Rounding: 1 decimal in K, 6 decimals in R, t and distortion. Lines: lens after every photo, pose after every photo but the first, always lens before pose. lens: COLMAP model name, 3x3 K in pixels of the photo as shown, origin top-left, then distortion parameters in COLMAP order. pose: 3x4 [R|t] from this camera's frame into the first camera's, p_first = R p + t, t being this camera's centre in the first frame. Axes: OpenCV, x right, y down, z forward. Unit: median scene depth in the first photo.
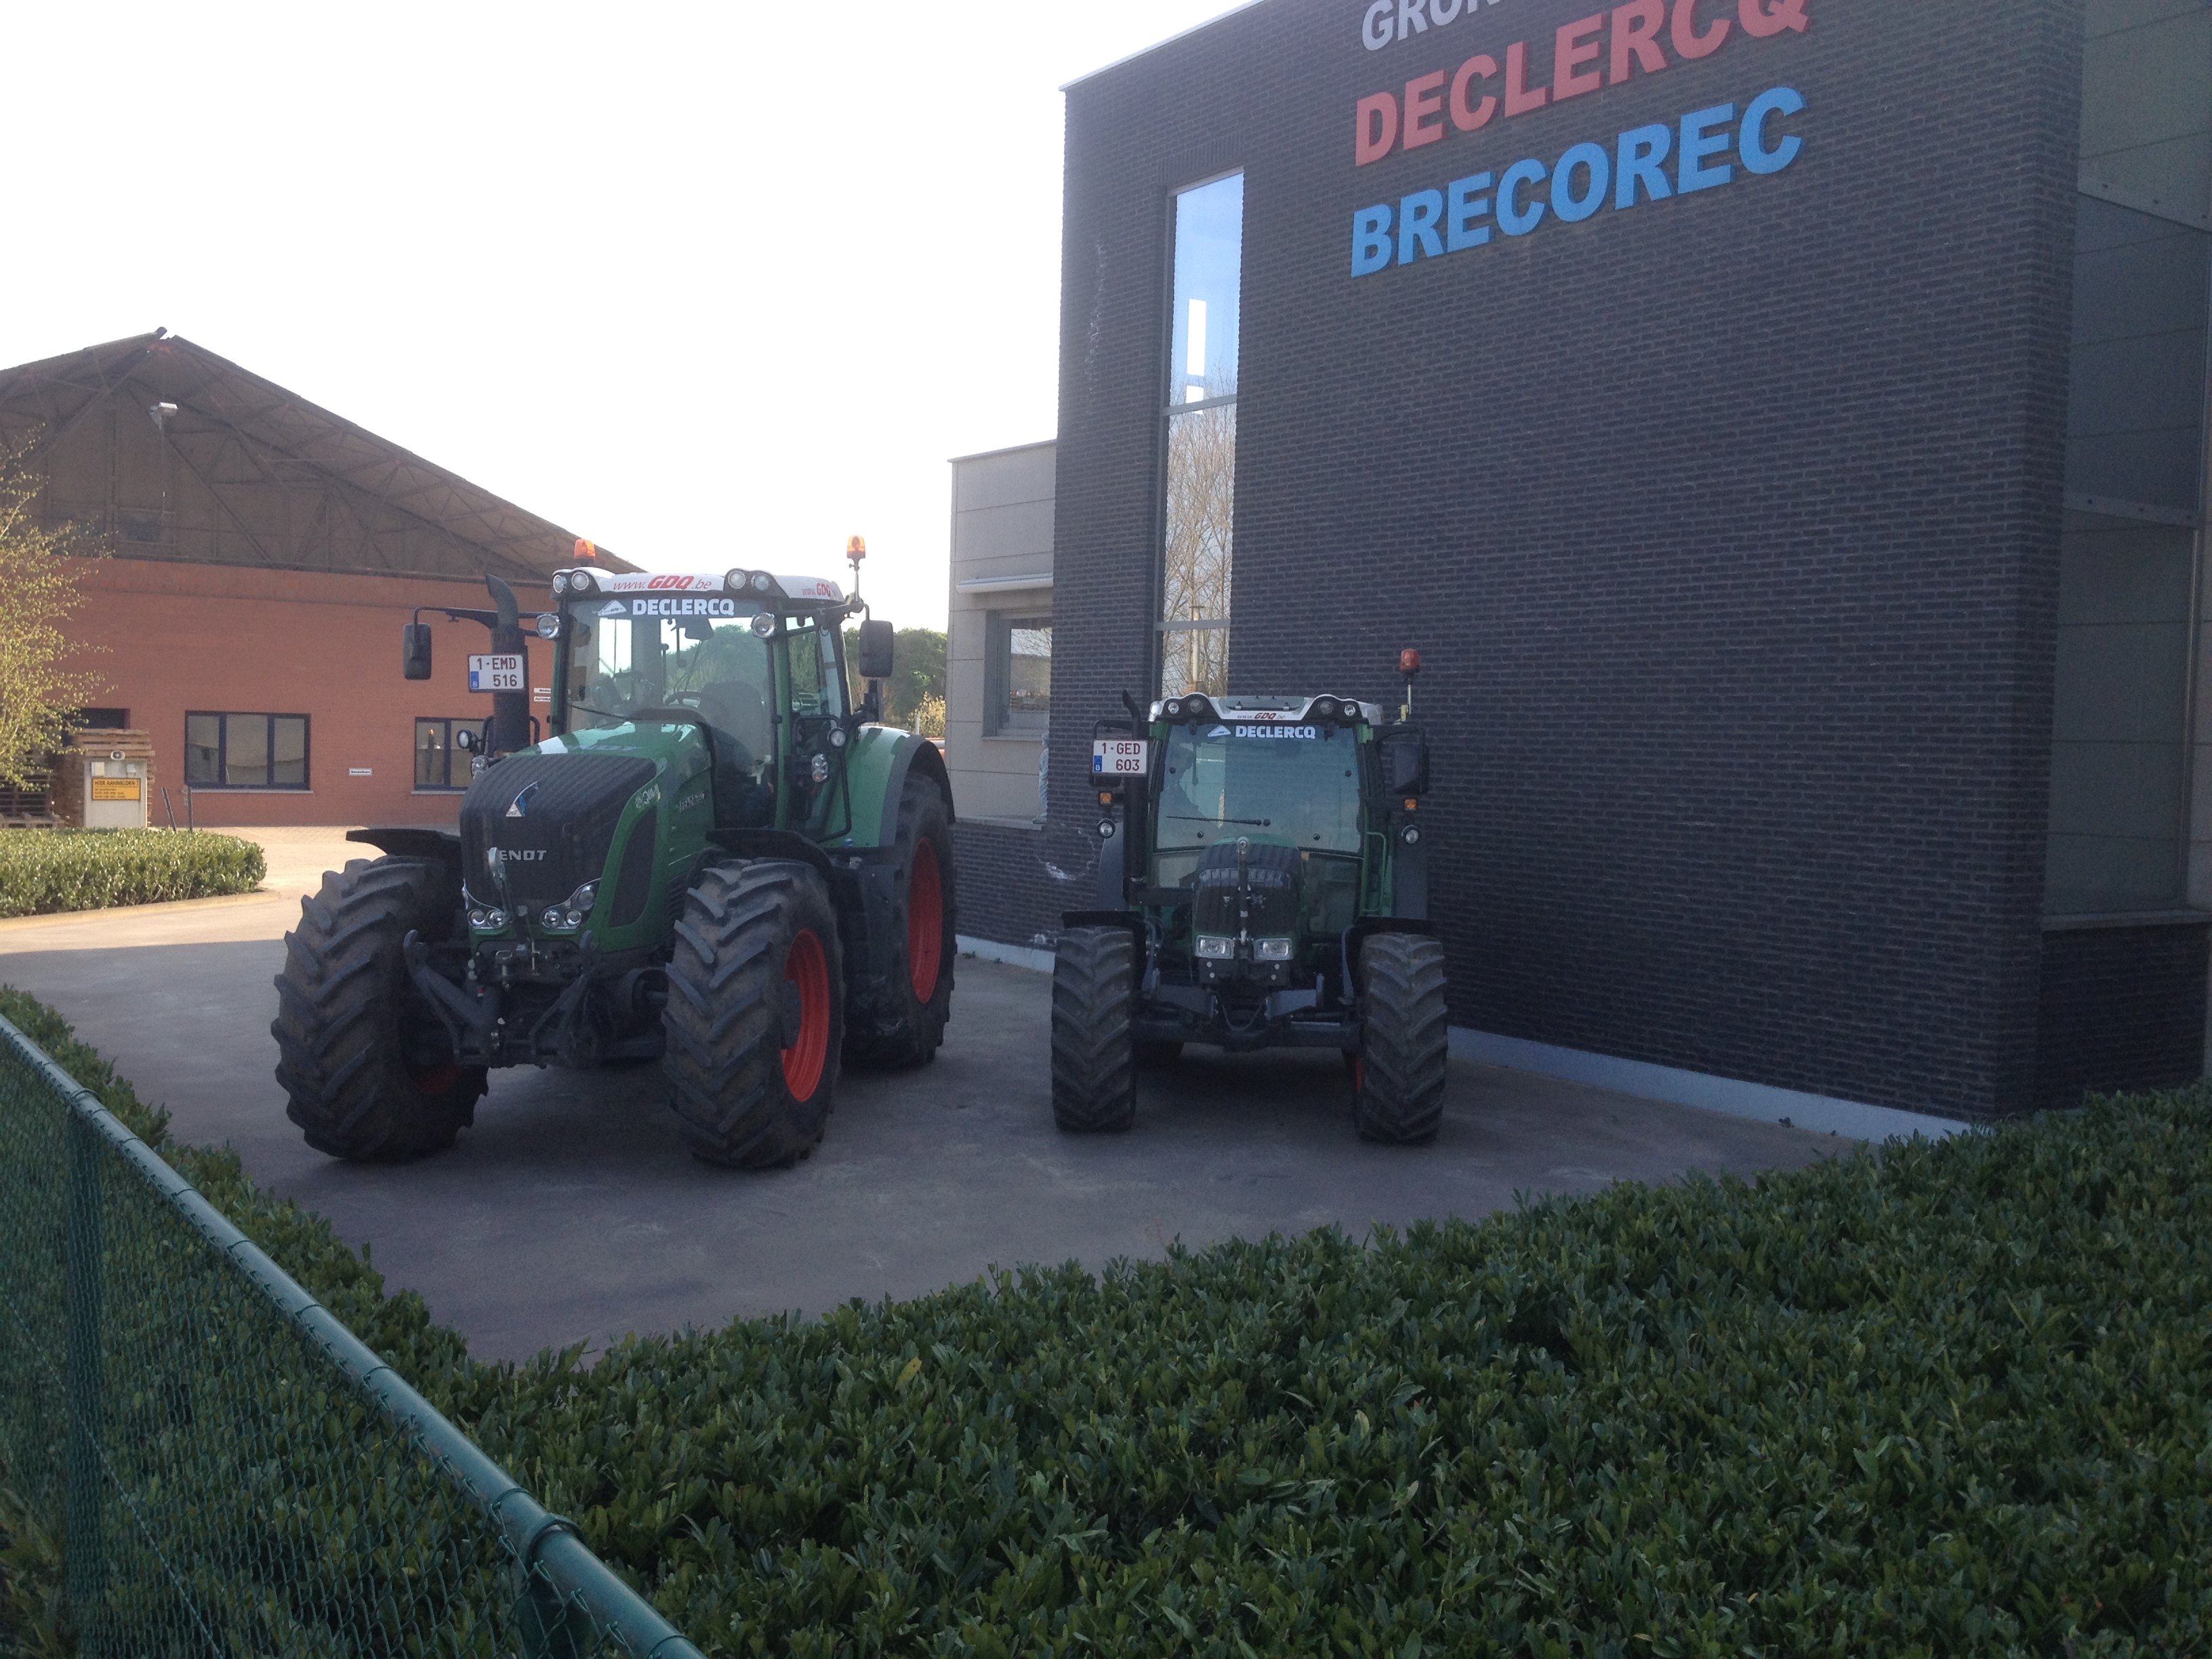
lens RADIAL K [[2069.8, 0, 1106.0], [0, 2069.8, 829.5], [0, 0, 1]] dist [0.009626, 0.000496]
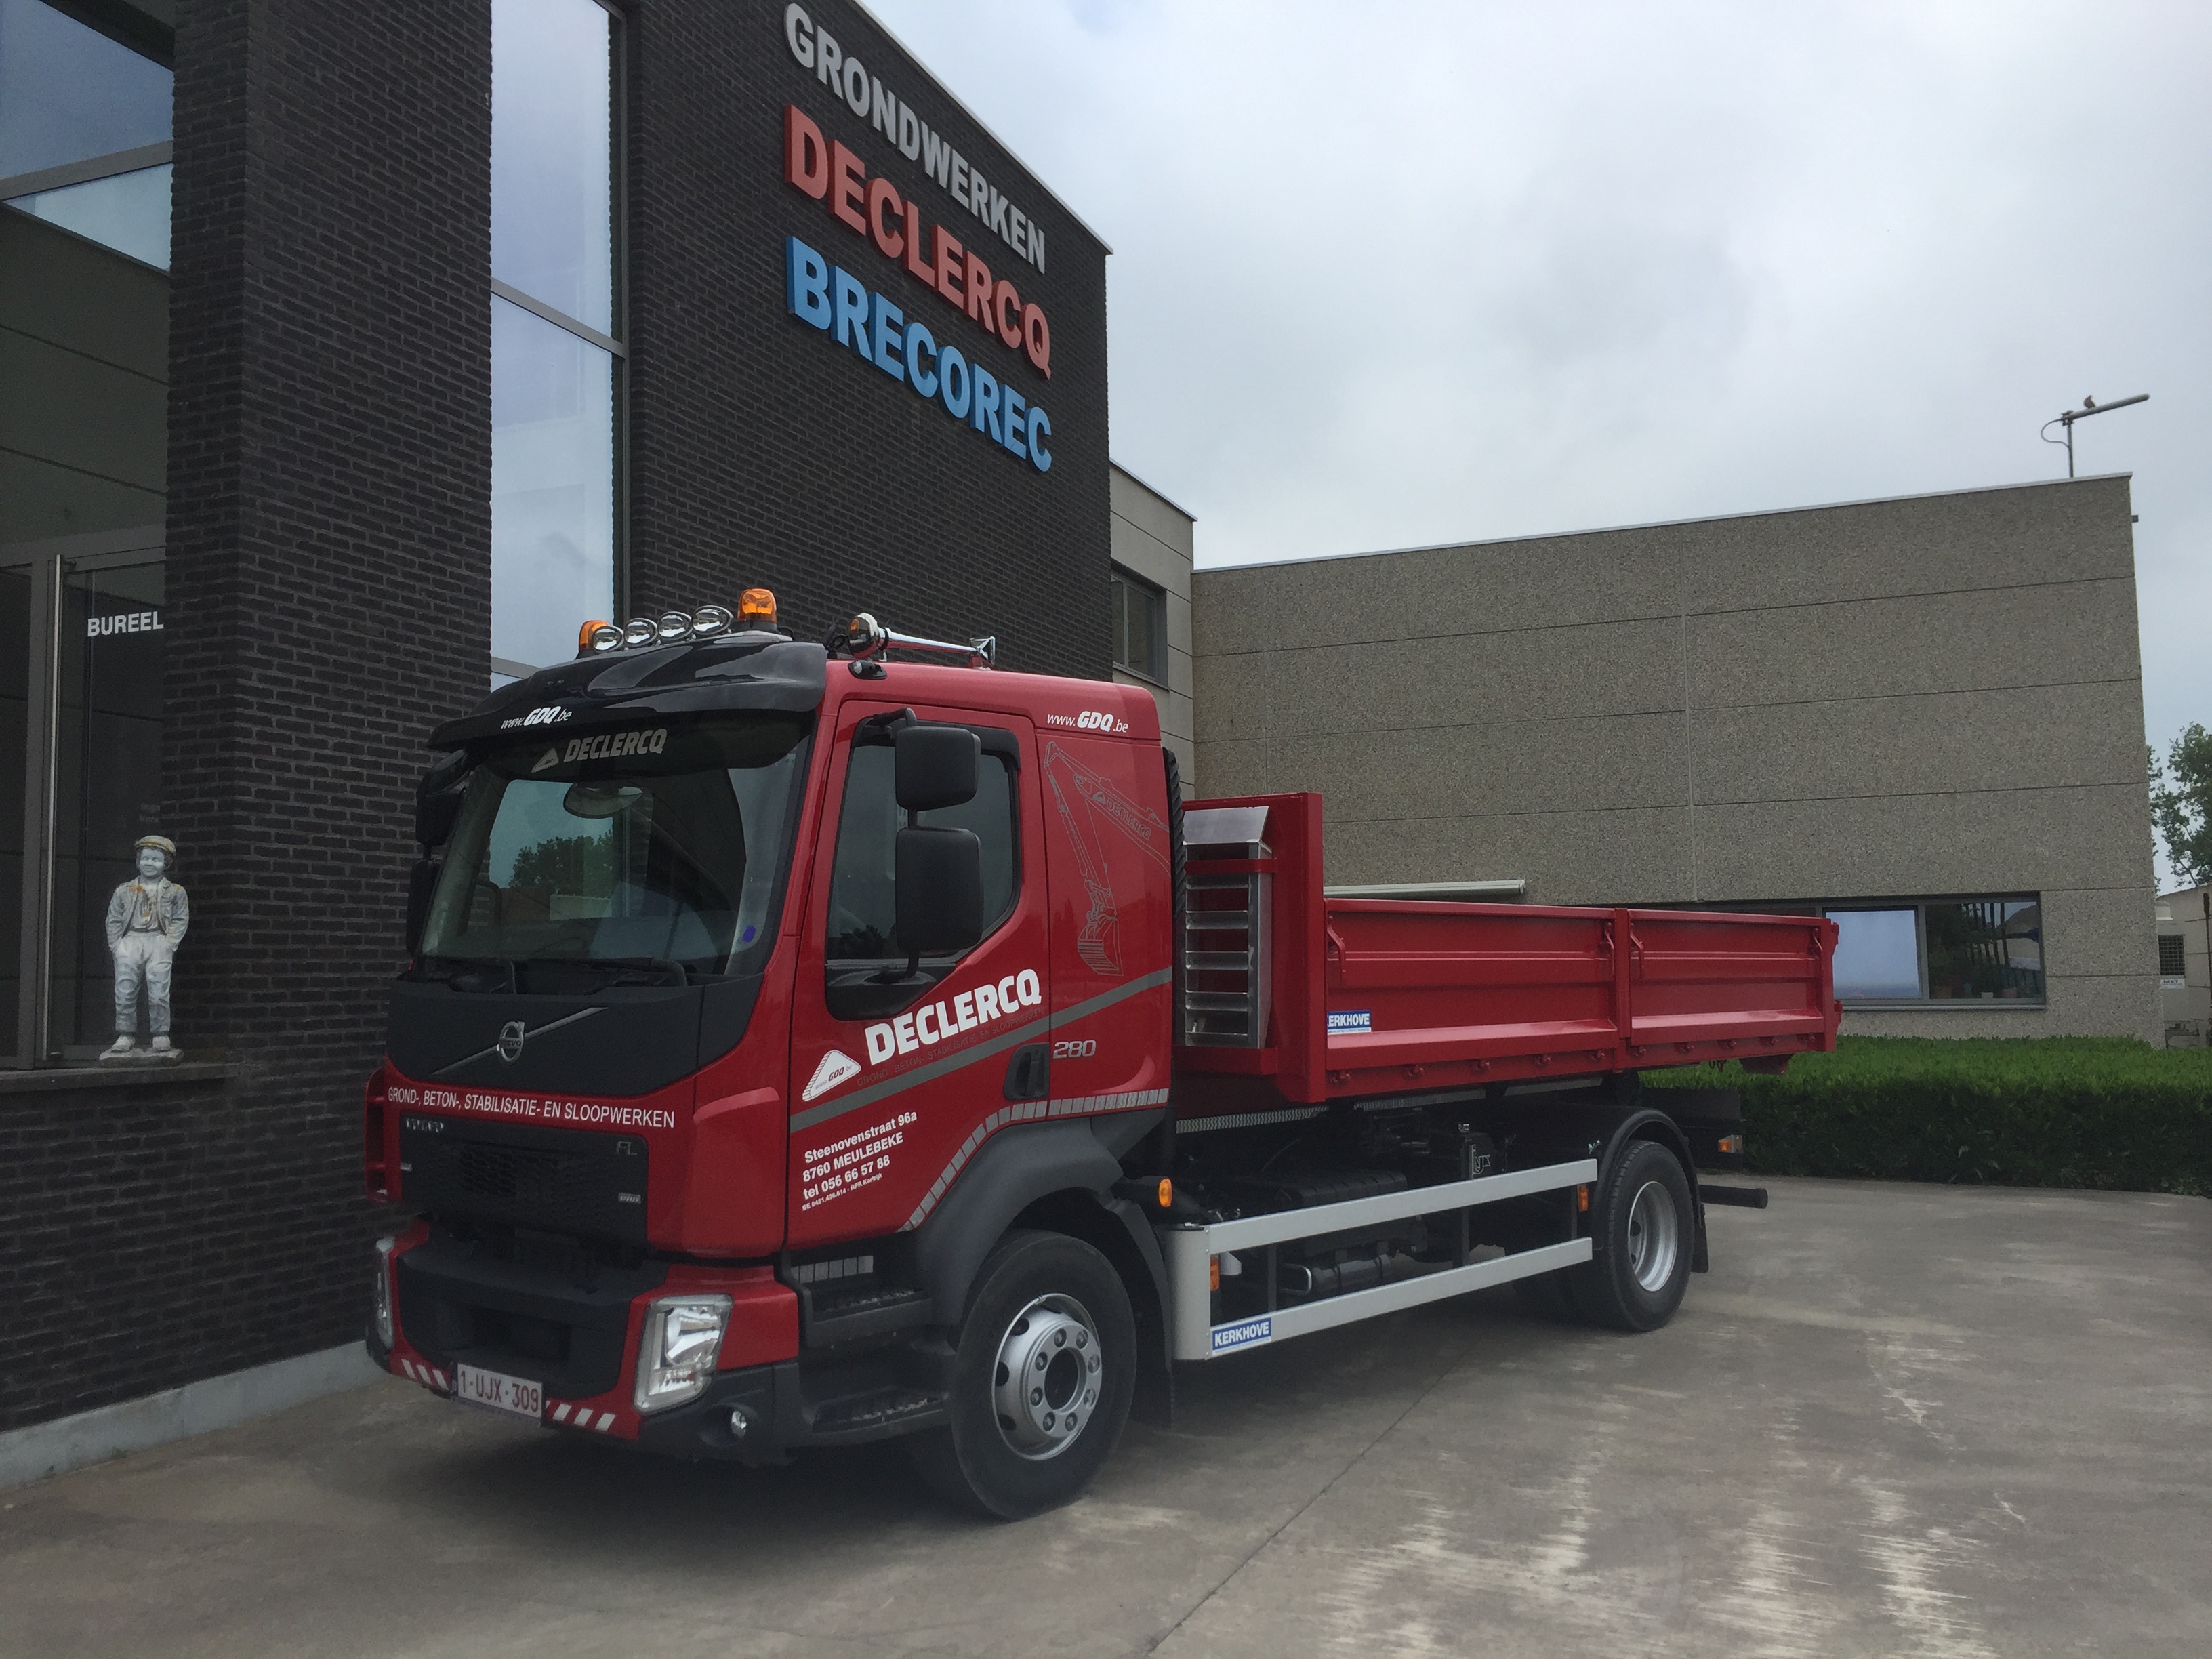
lens RADIAL K [[1890.0, 0, 1106.0], [0, 1890.0, 829.5], [0, 0, 1]] dist [0.099230, -0.115428]
pose [[-0.565845, 0.055096, 0.822668, -0.590636], [0.045582, 0.998329, -0.035508, -0.035167], [-0.823250, 0.017407, -0.567412, 1.416570]]
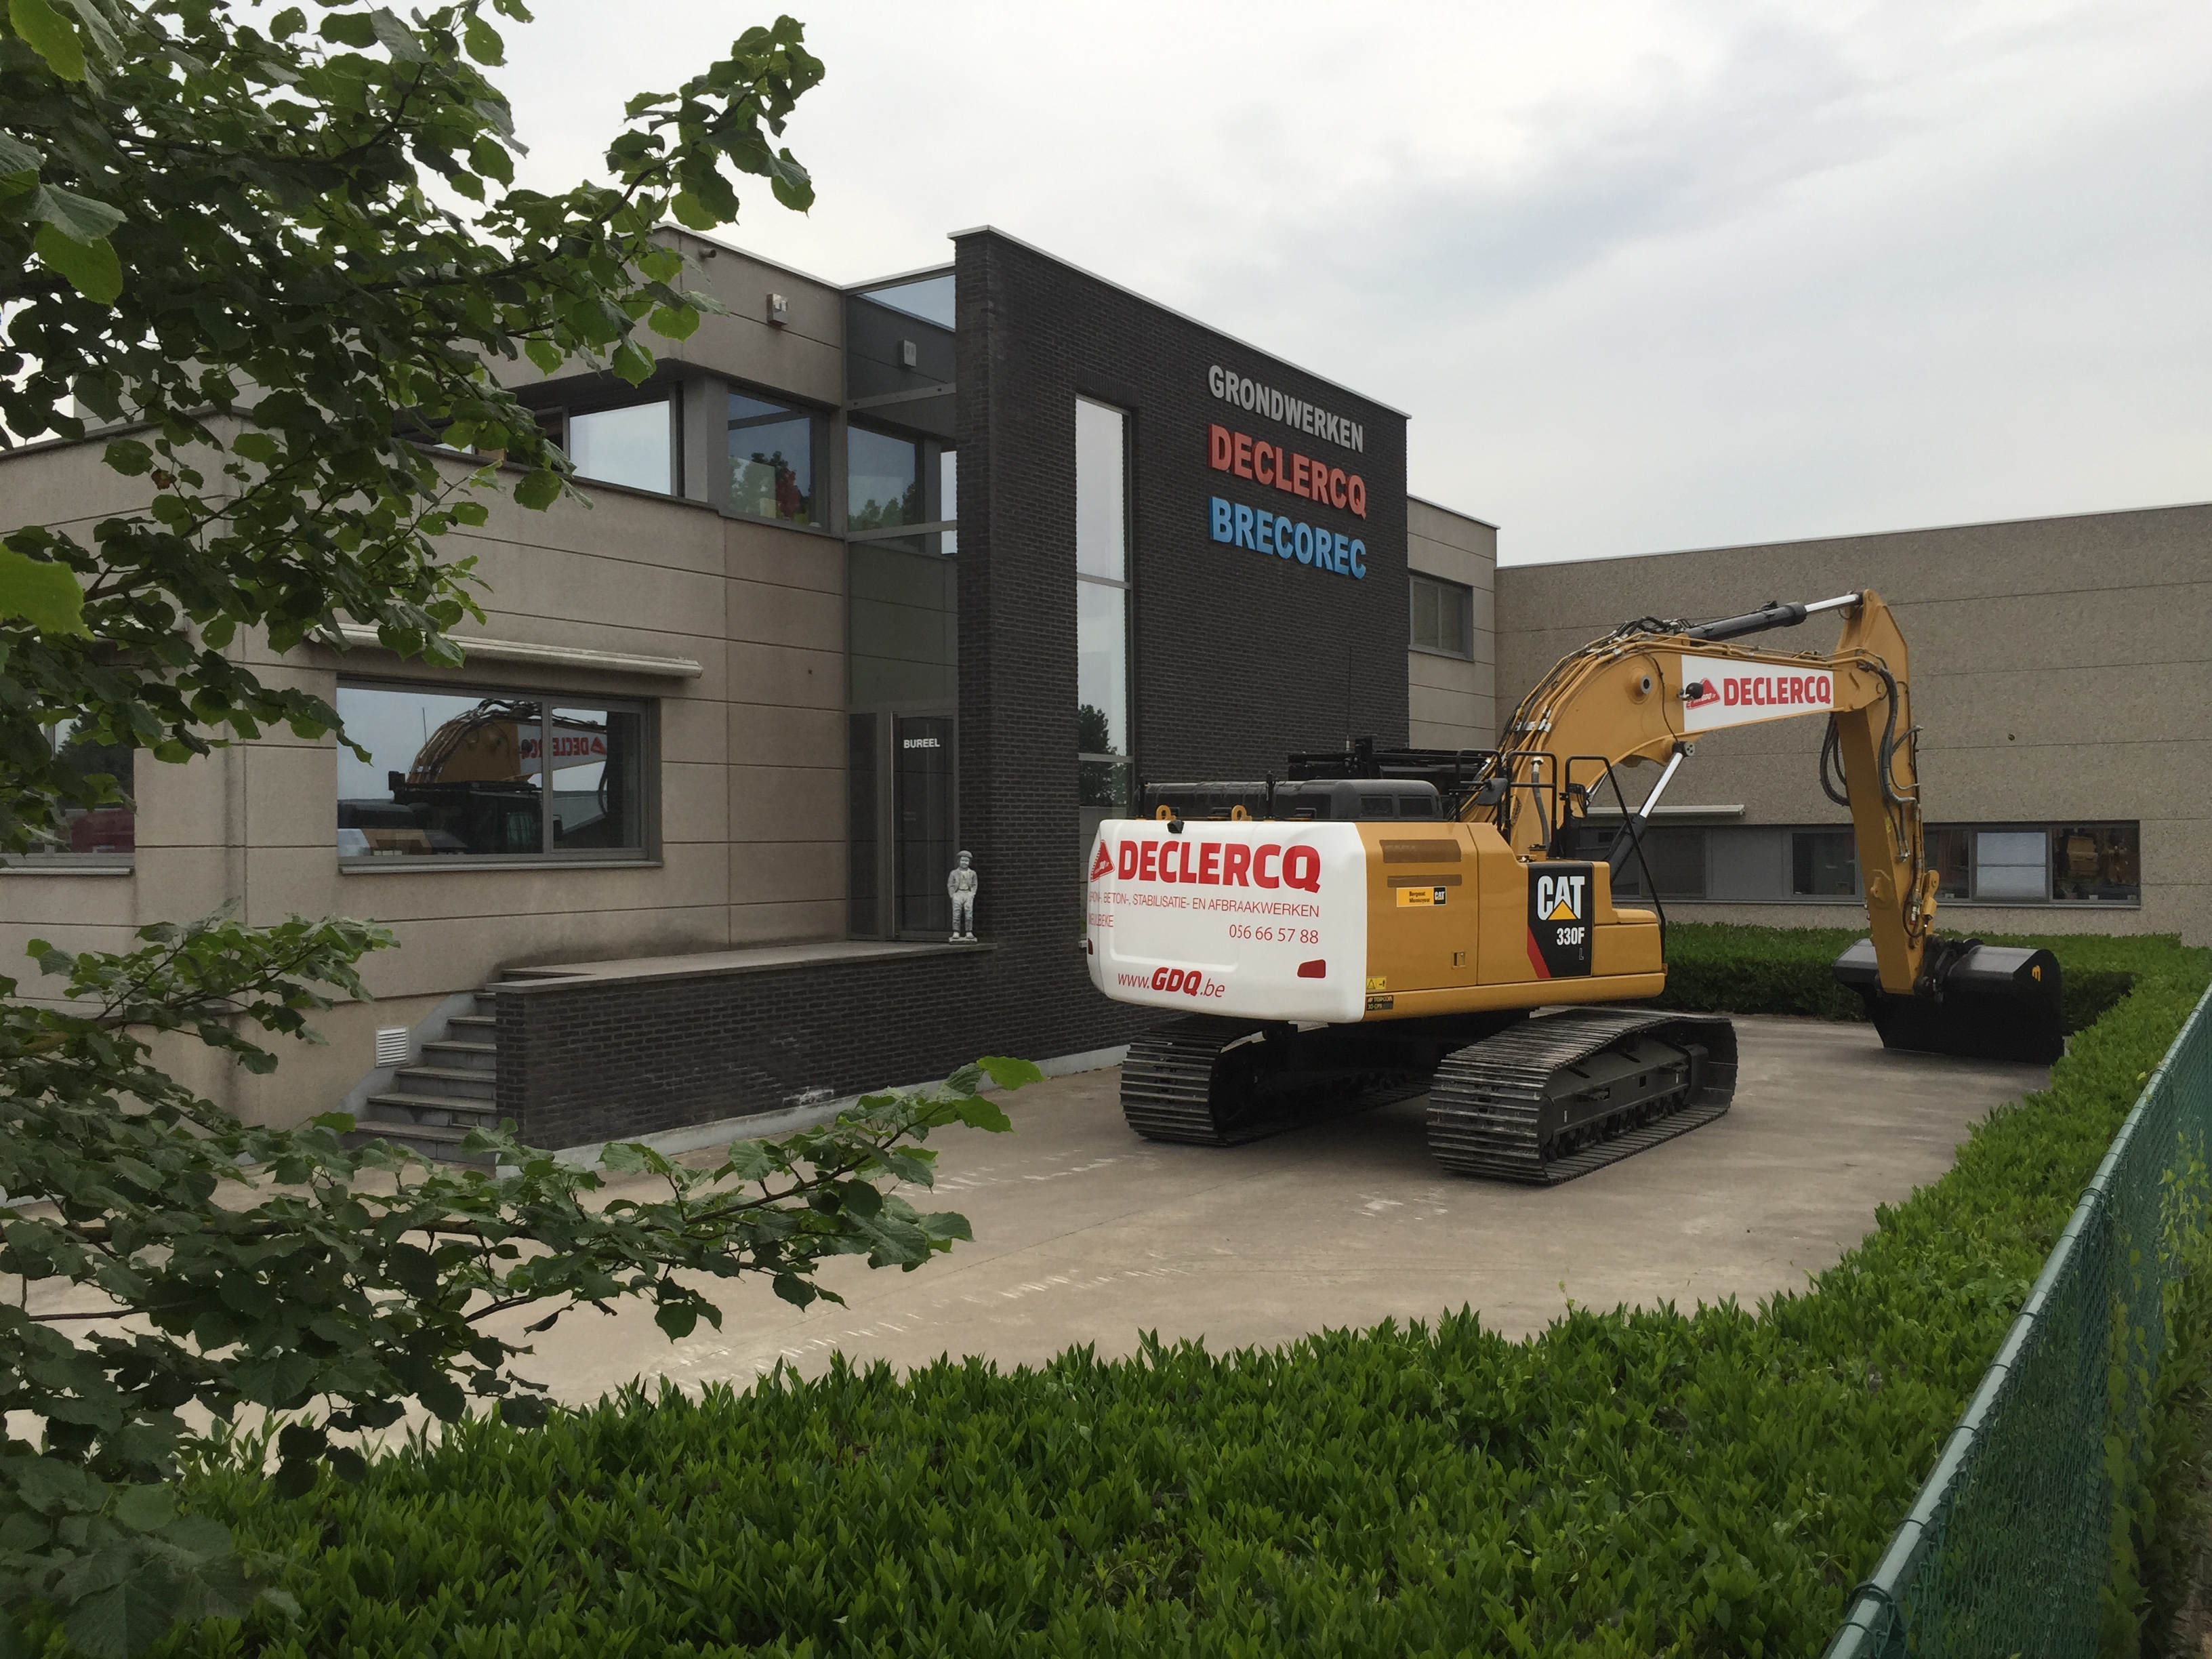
lens RADIAL K [[1875.5, 0, 1106.0], [0, 1875.5, 829.5], [0, 0, 1]] dist [0.011521, 0.187188]
pose [[-0.387595, -0.012693, 0.921742, -1.181129], [0.045469, 0.998425, 0.032869, -0.112118], [-0.920708, 0.054650, -0.386408, 1.717185]]
